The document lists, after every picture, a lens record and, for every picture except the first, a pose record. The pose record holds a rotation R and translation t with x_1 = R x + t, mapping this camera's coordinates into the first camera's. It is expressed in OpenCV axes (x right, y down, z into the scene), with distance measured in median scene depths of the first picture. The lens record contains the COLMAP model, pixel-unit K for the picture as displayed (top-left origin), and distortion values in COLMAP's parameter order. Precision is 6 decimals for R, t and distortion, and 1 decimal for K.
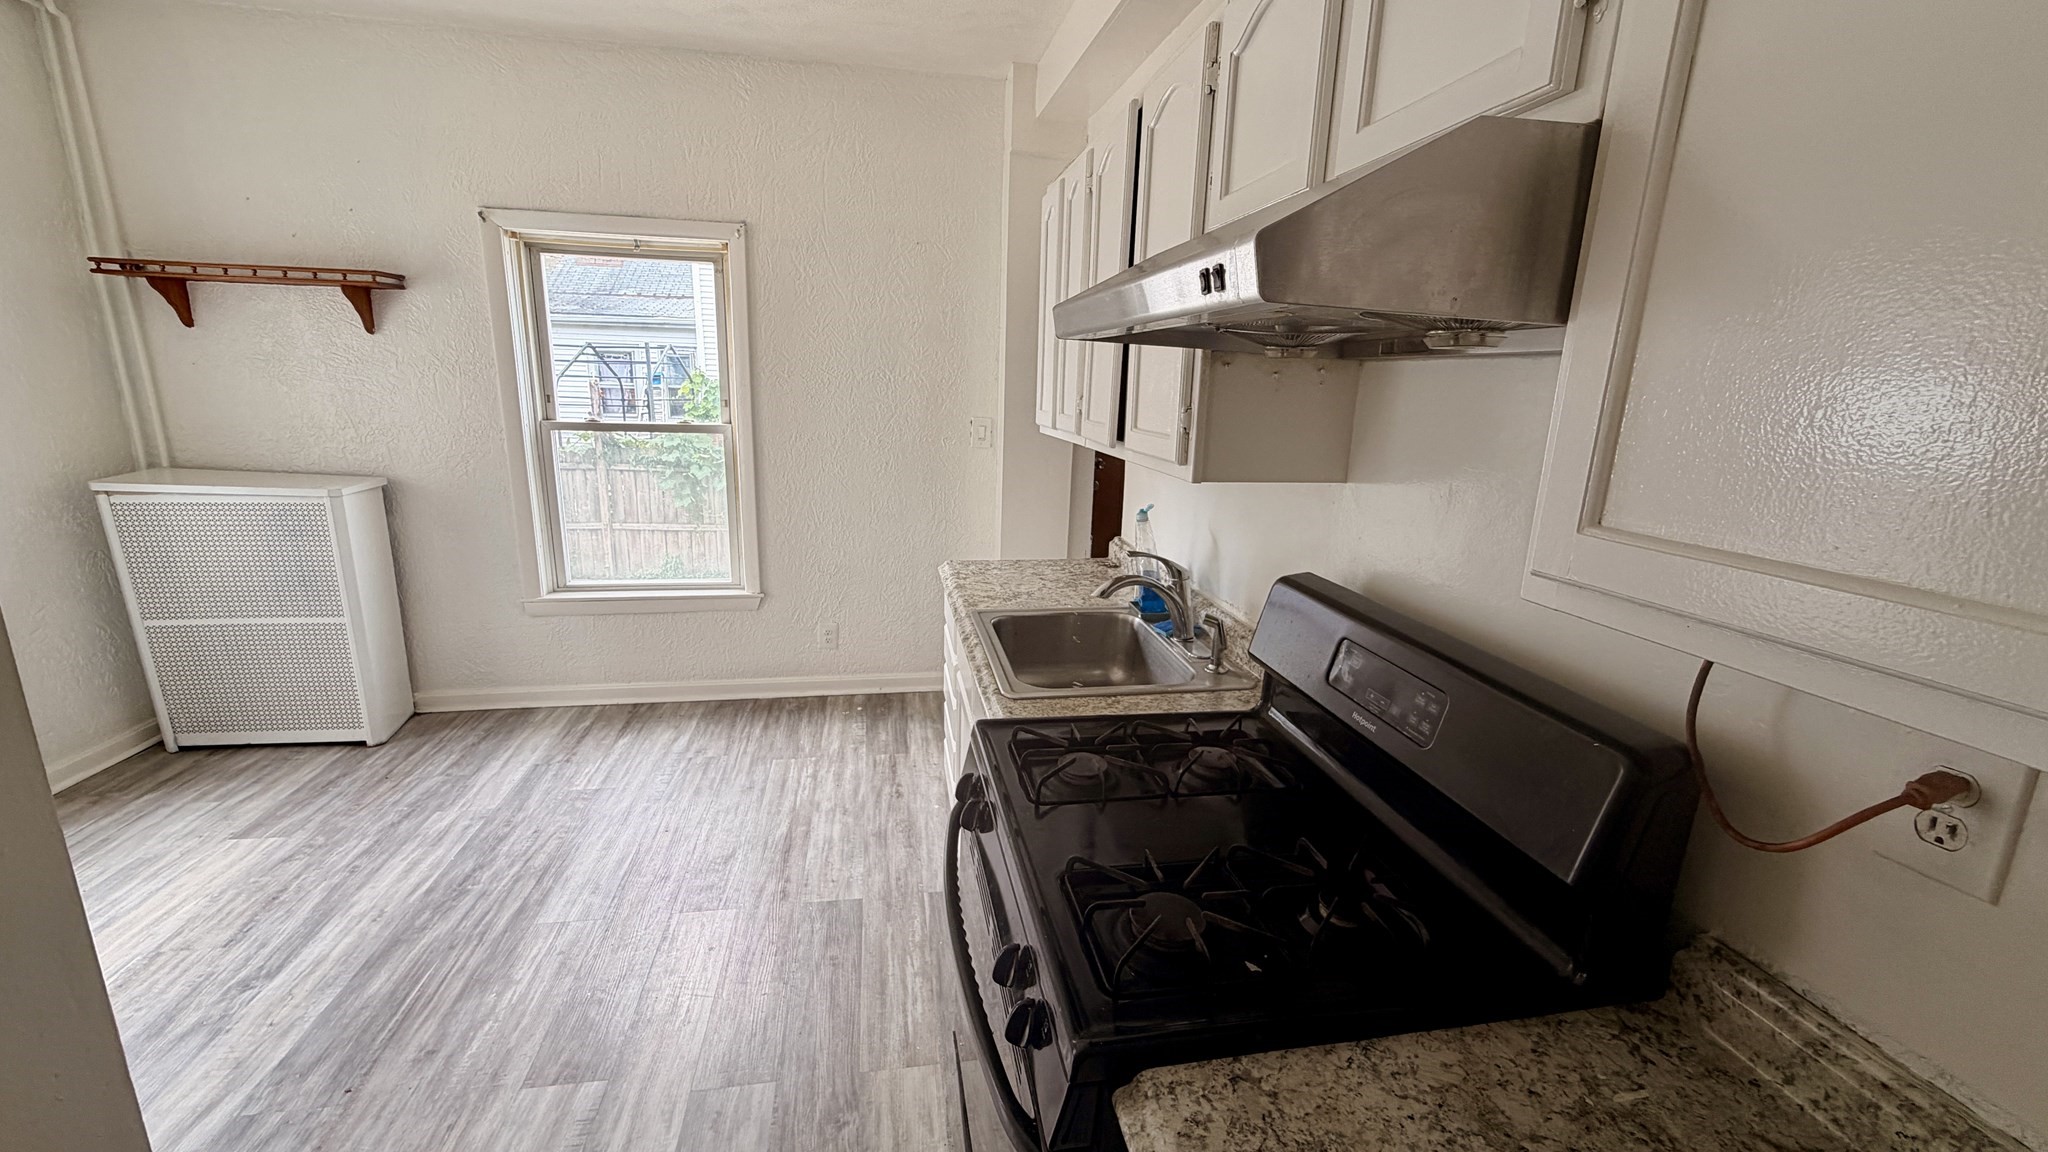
lens RADIAL K [[813.8, 0, 1013.0], [0, 813.8, 575.6], [0, 0, 1]] dist [0.002227, -0.000851]
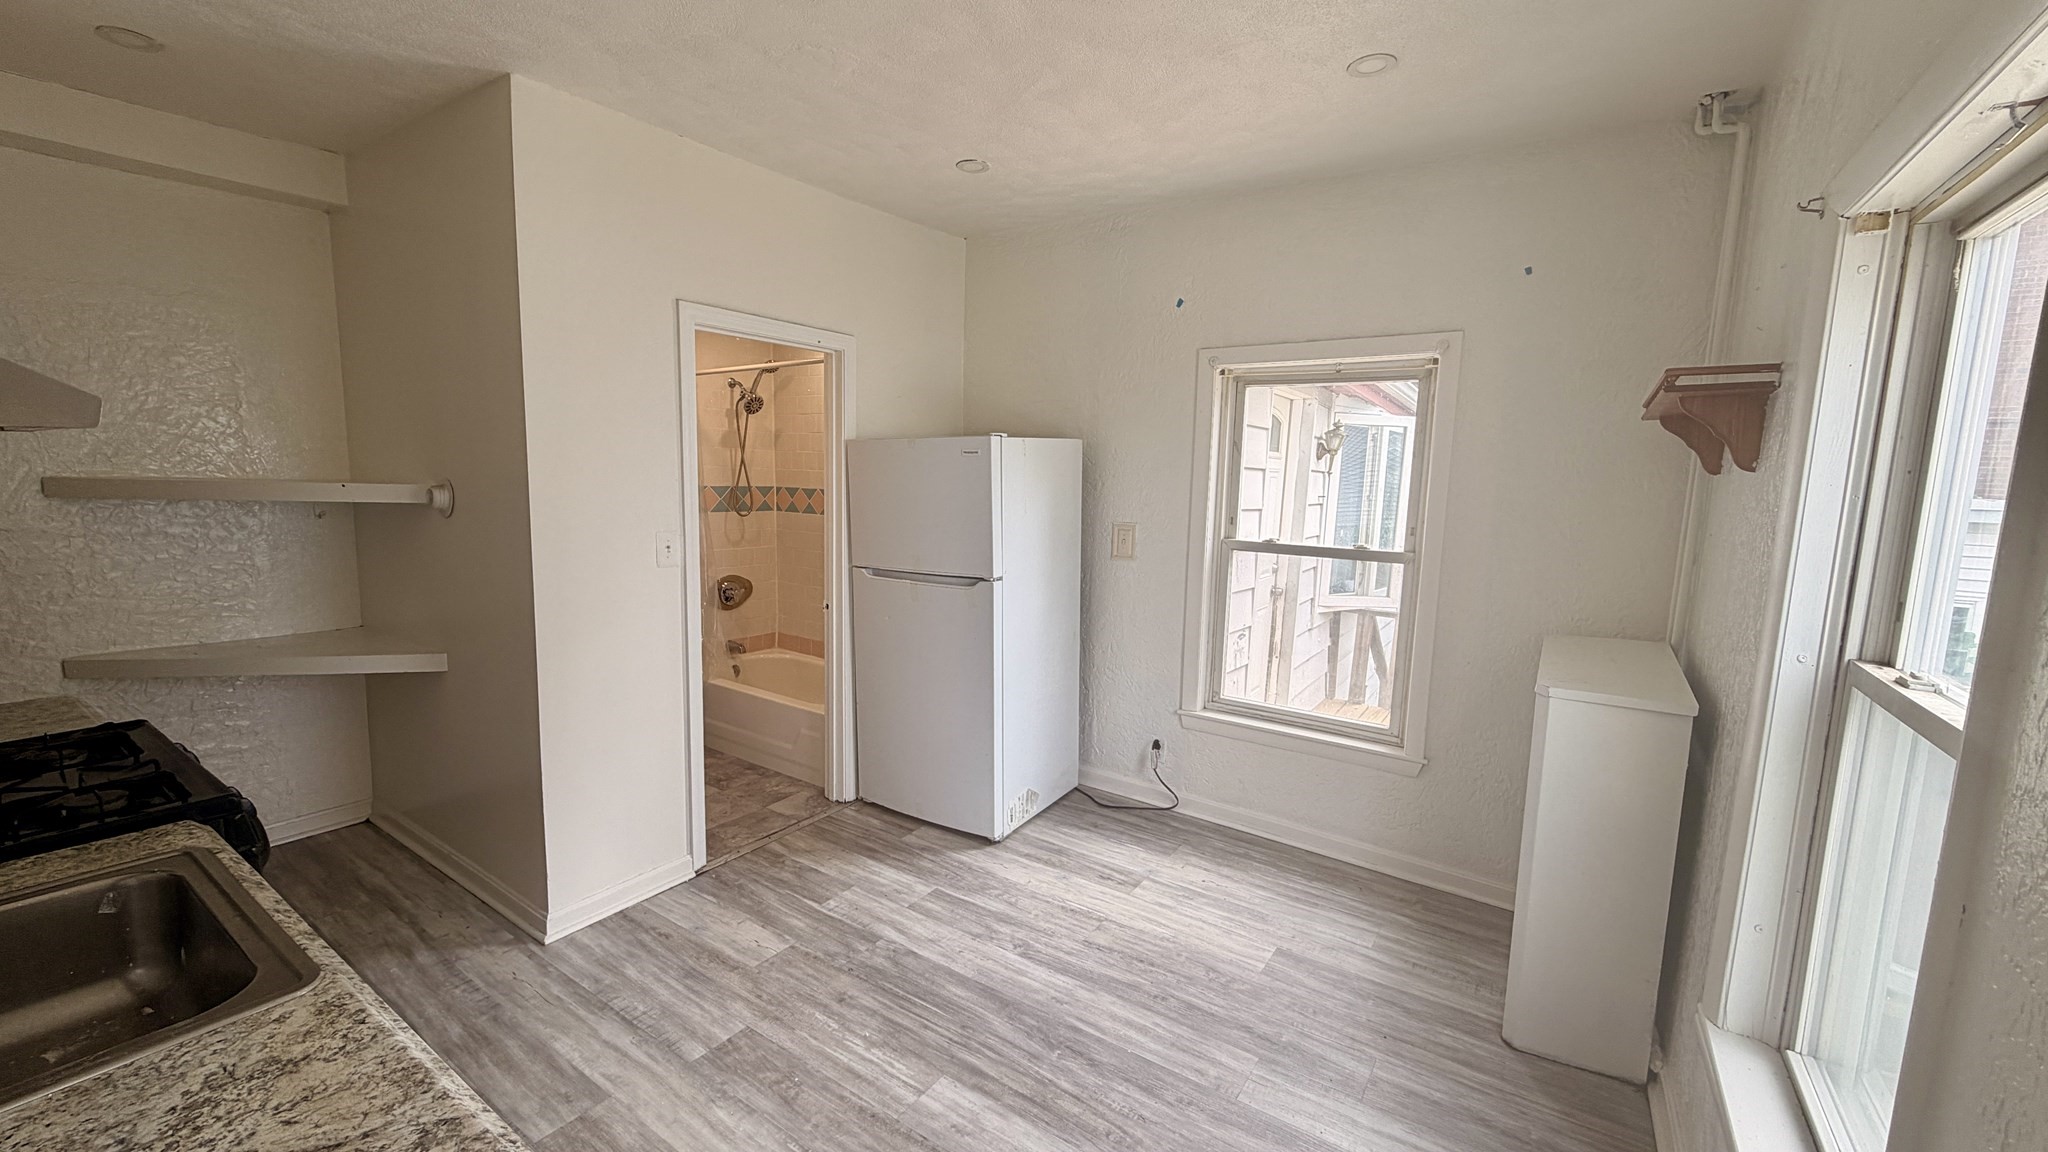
lens RADIAL K [[813.8, 0, 1022.2], [0, 813.8, 579.2], [0, 0, 1]] dist [0.002227, -0.000851]
pose [[-0.695072, 0.042509, -0.717683, -0.002833], [-0.217553, 0.939013, 0.266318, -0.273260], [0.685234, 0.341245, -0.643433, 1.070442]]
